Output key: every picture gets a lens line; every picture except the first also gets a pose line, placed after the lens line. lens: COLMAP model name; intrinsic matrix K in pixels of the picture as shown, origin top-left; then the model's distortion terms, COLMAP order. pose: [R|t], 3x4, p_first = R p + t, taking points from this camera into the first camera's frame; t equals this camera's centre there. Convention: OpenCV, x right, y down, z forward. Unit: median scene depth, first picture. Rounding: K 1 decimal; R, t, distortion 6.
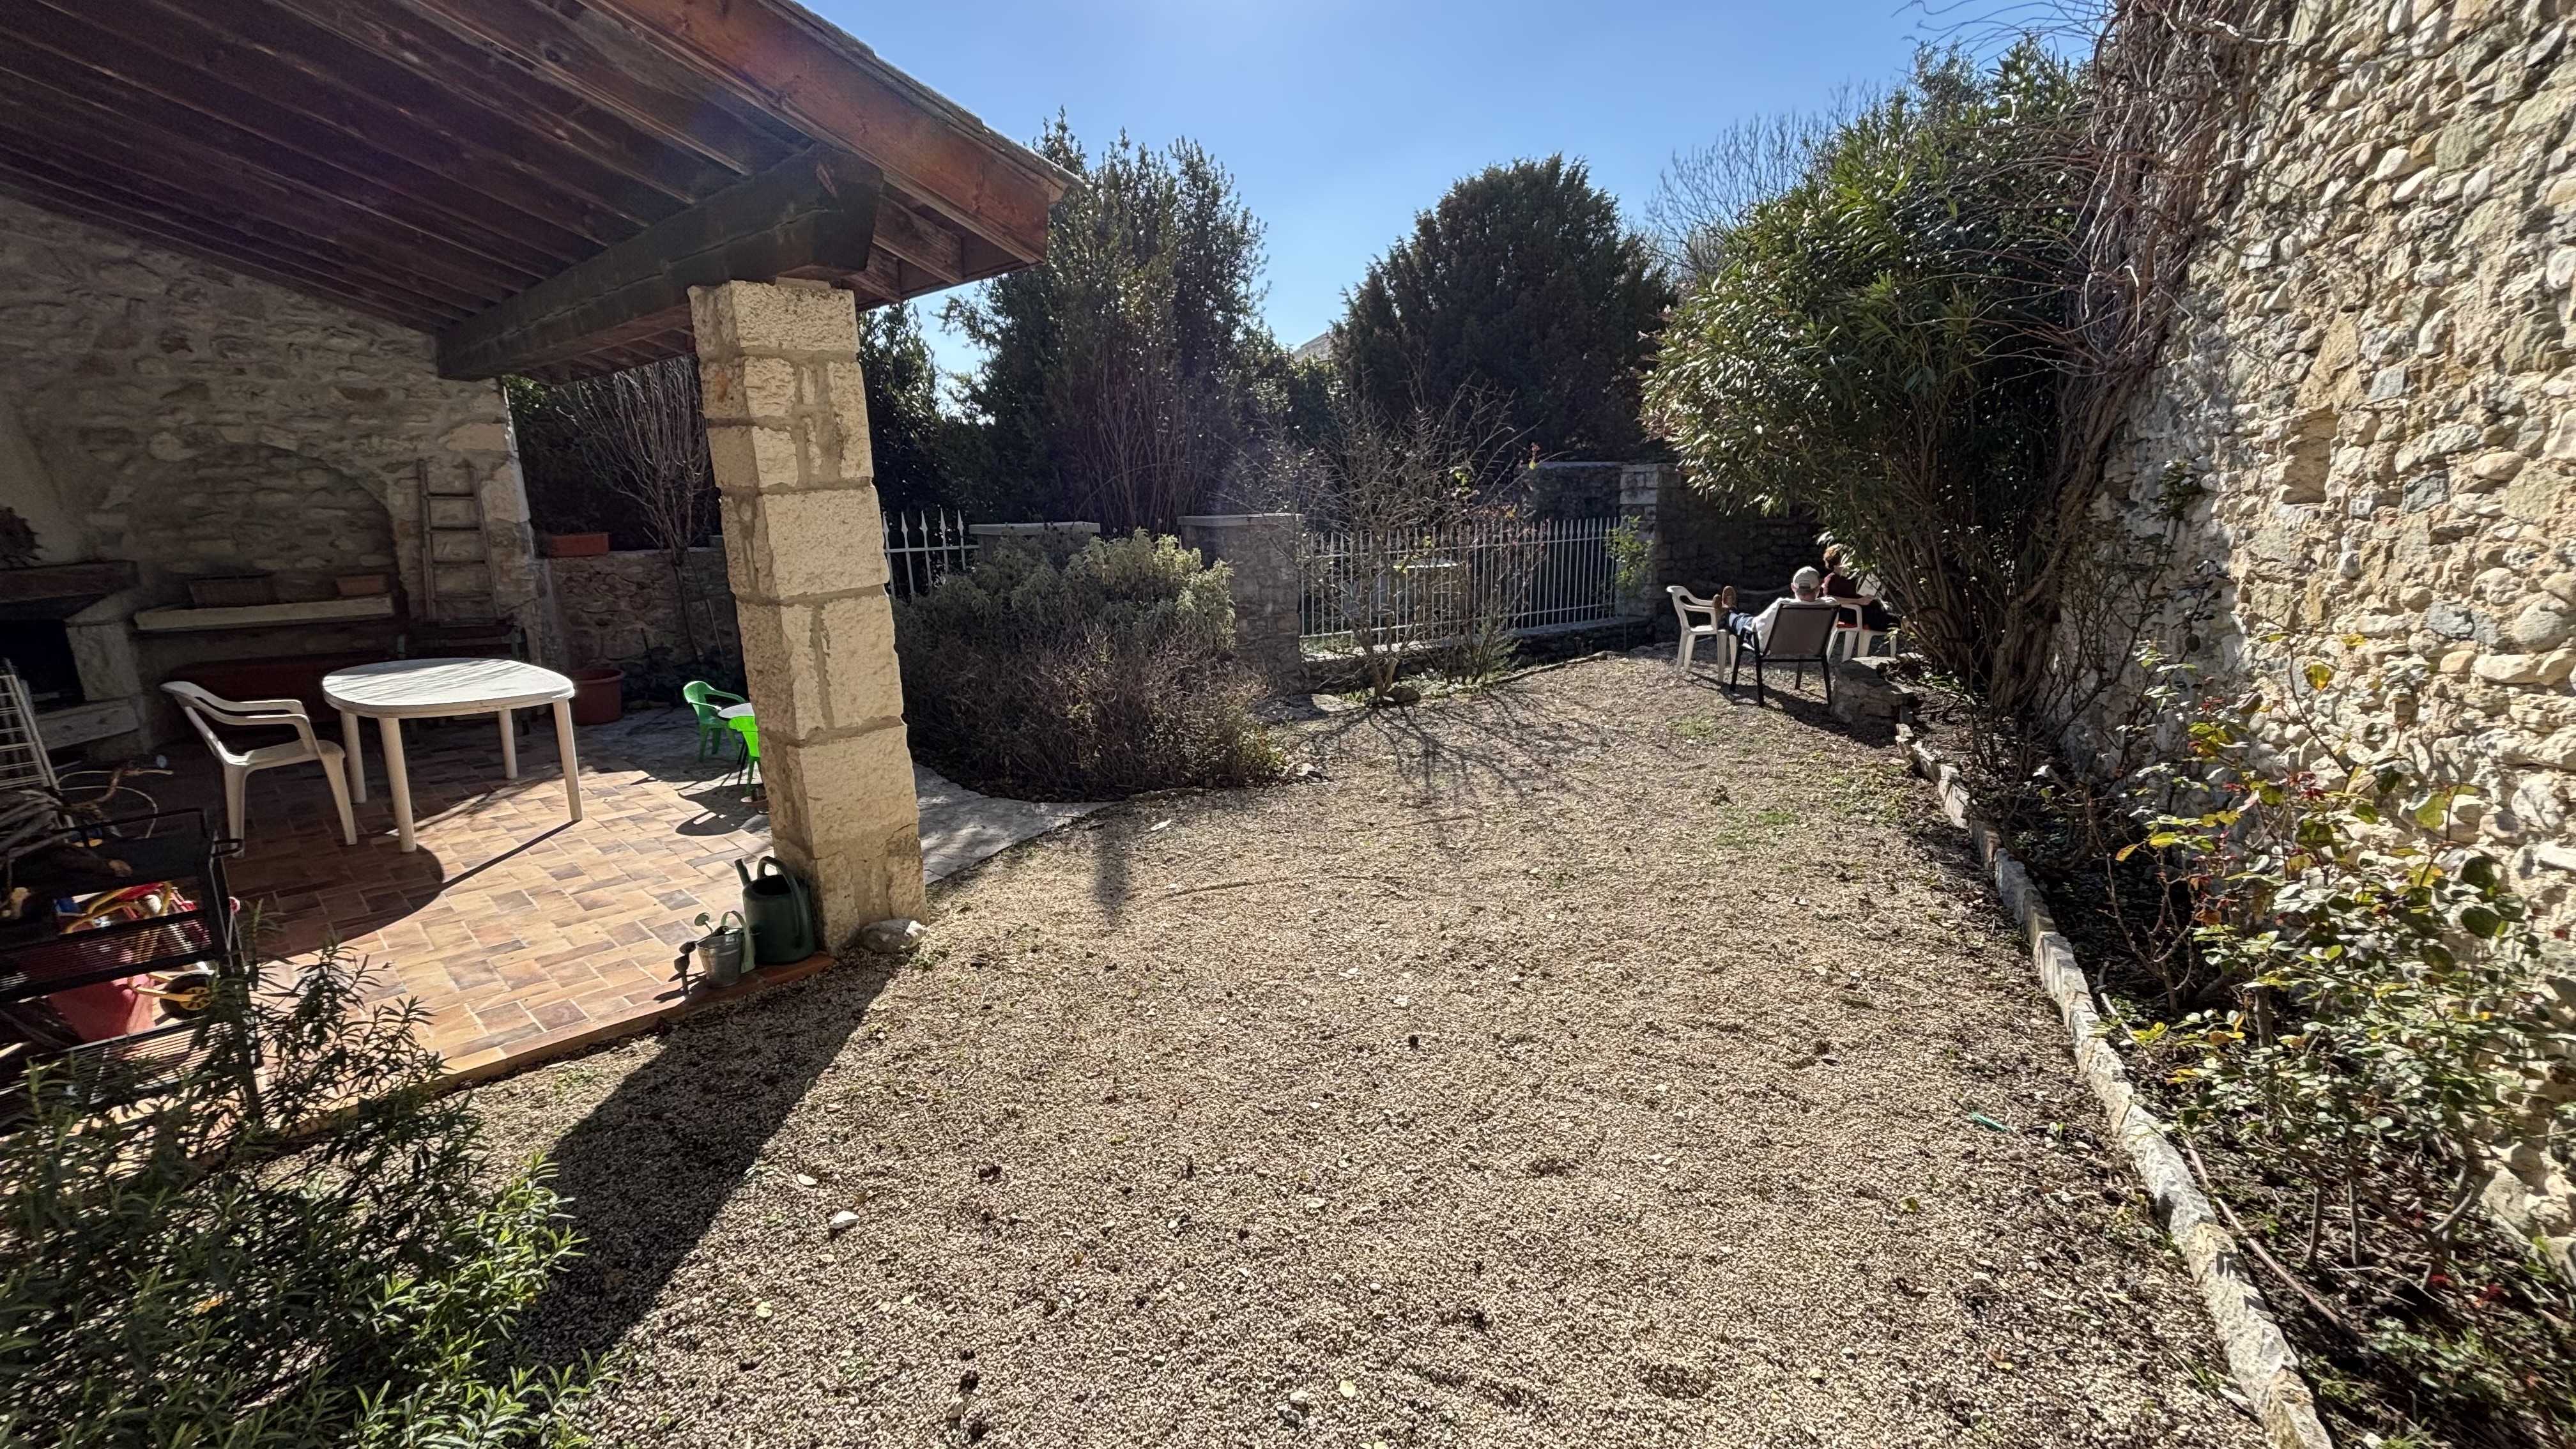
lens RADIAL K [[1000.0, 0, 1288.0], [0, 1000.0, 724.5], [0, 0, 1]] dist [-0.000370, -0.000069]
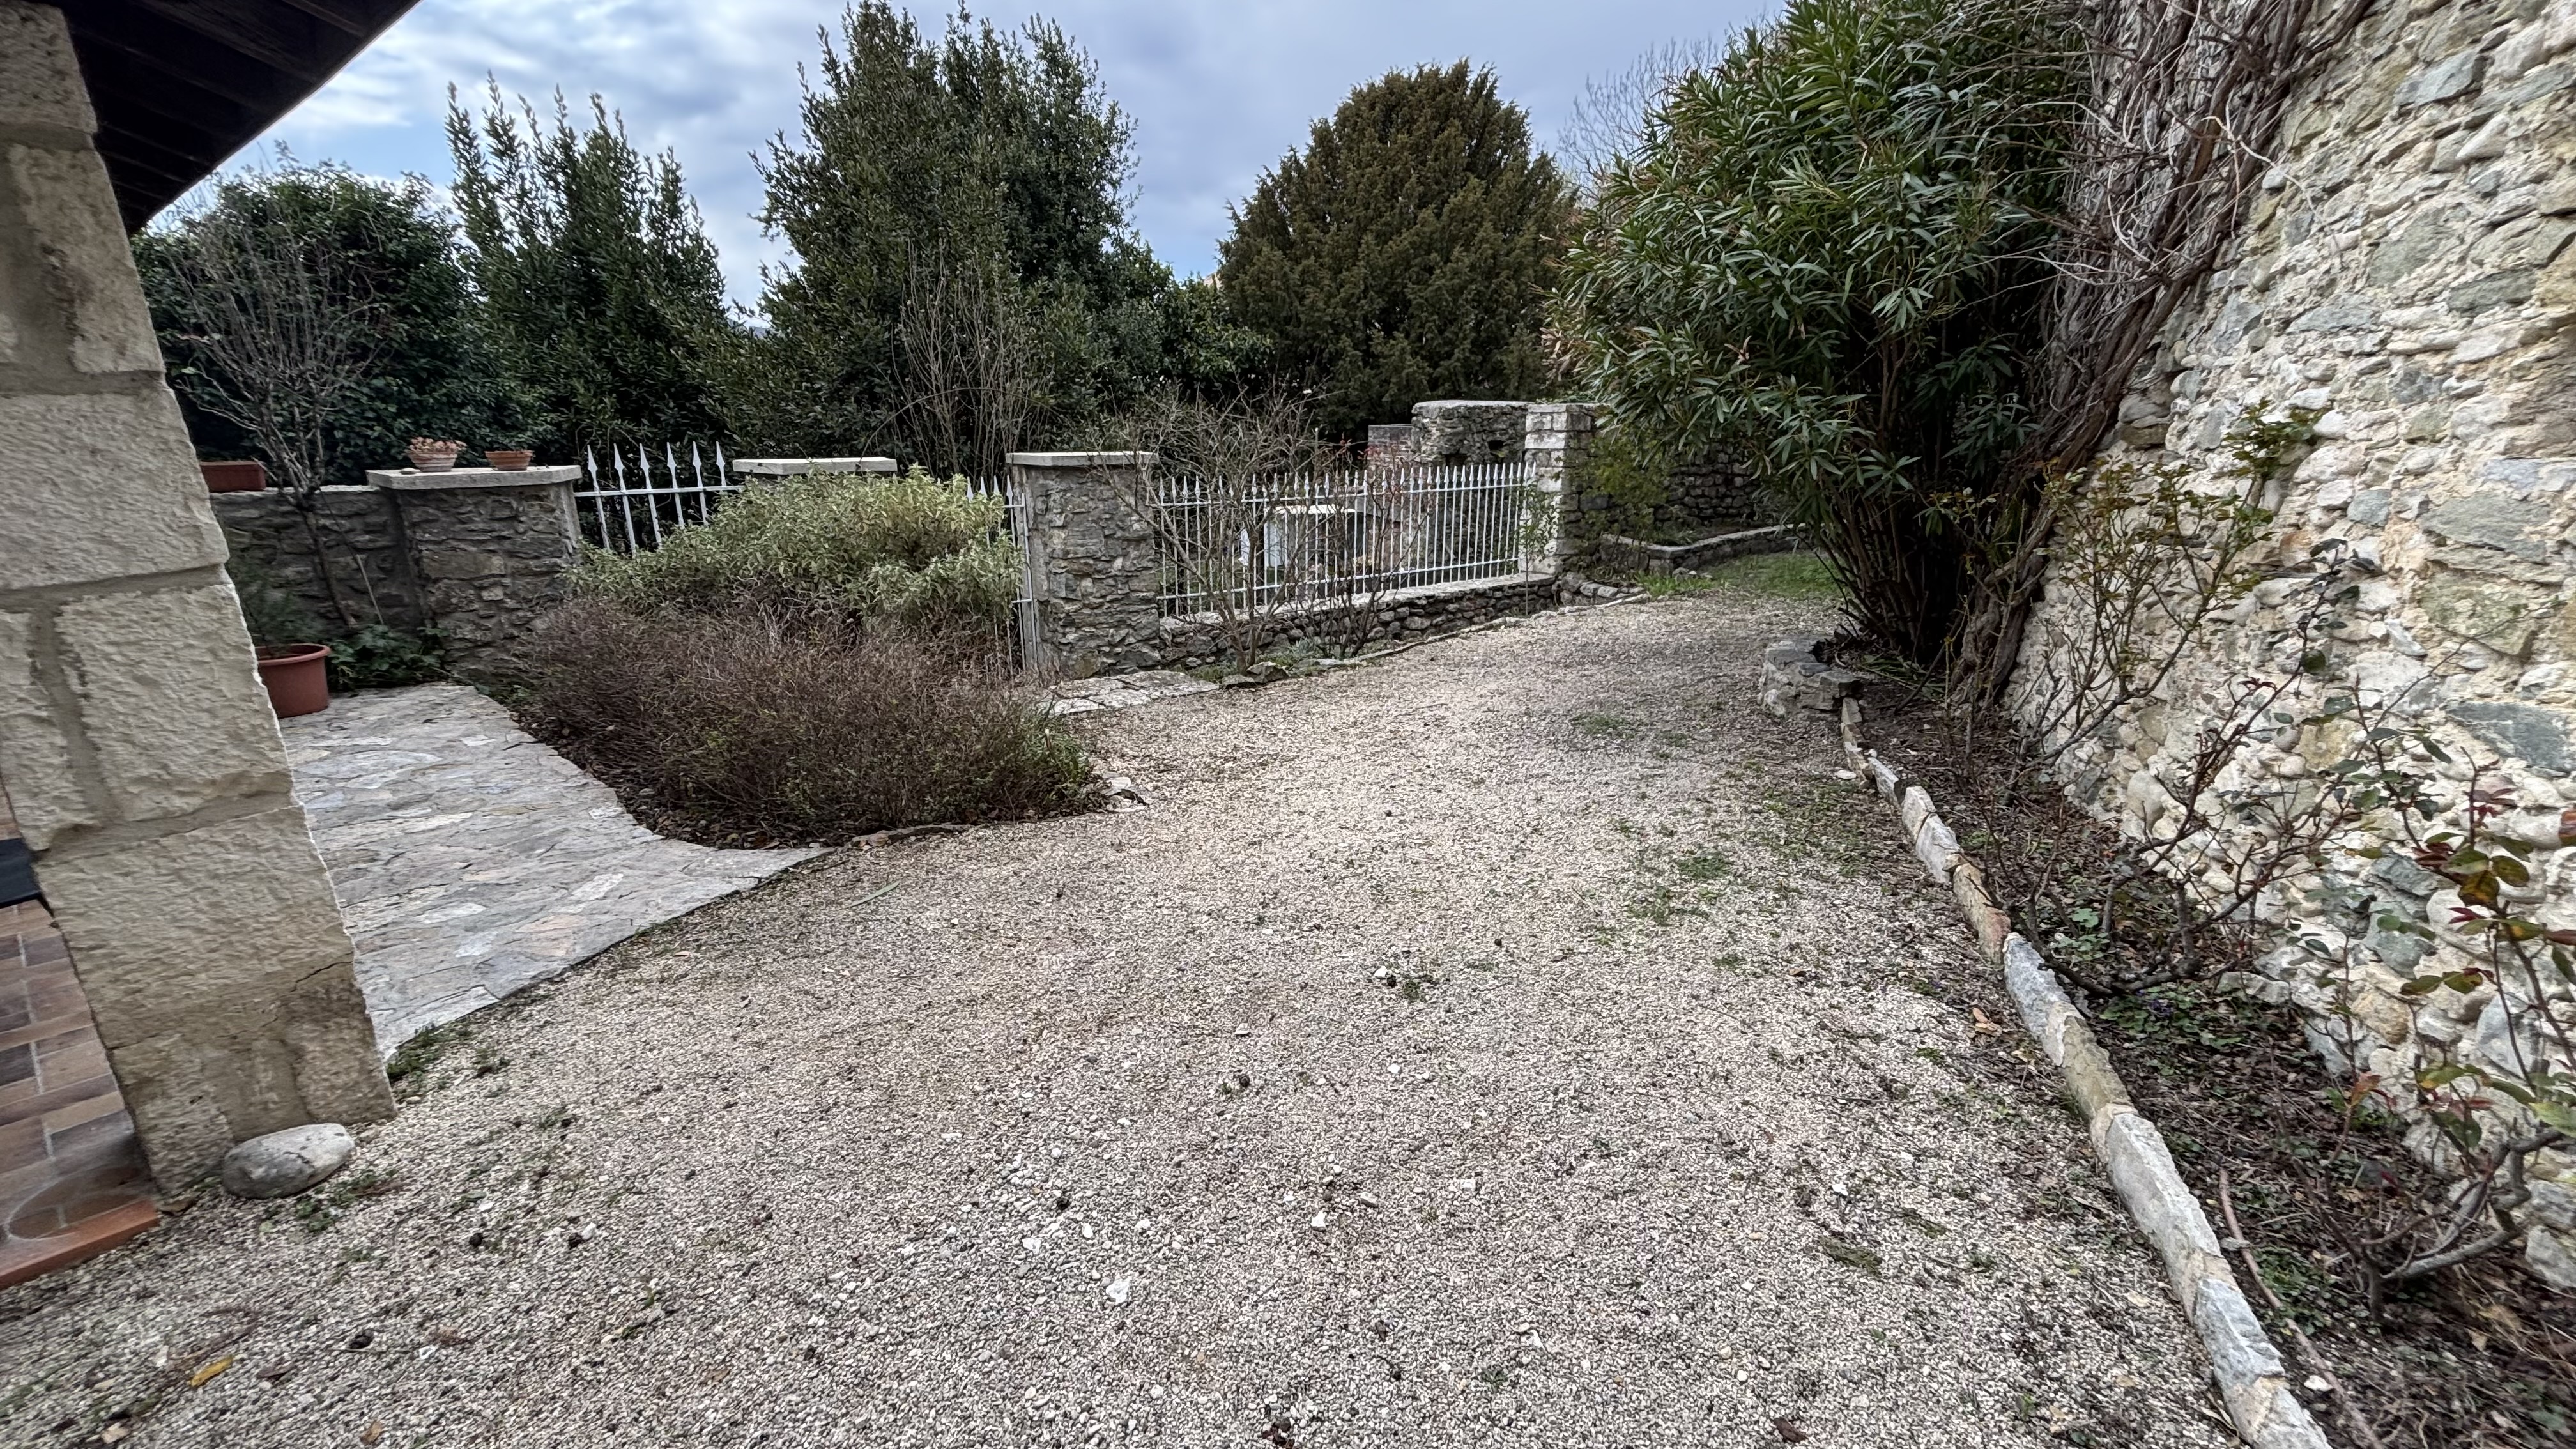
lens RADIAL K [[961.6, 0, 1288.0], [0, 961.6, 724.5], [0, 0, 1]] dist [-0.021717, -0.000037]
pose [[0.997282, -0.004984, 0.073514, 0.046805], [0.000246, 0.997929, 0.064320, -0.023880], [-0.073683, -0.064127, 0.995218, 0.121361]]
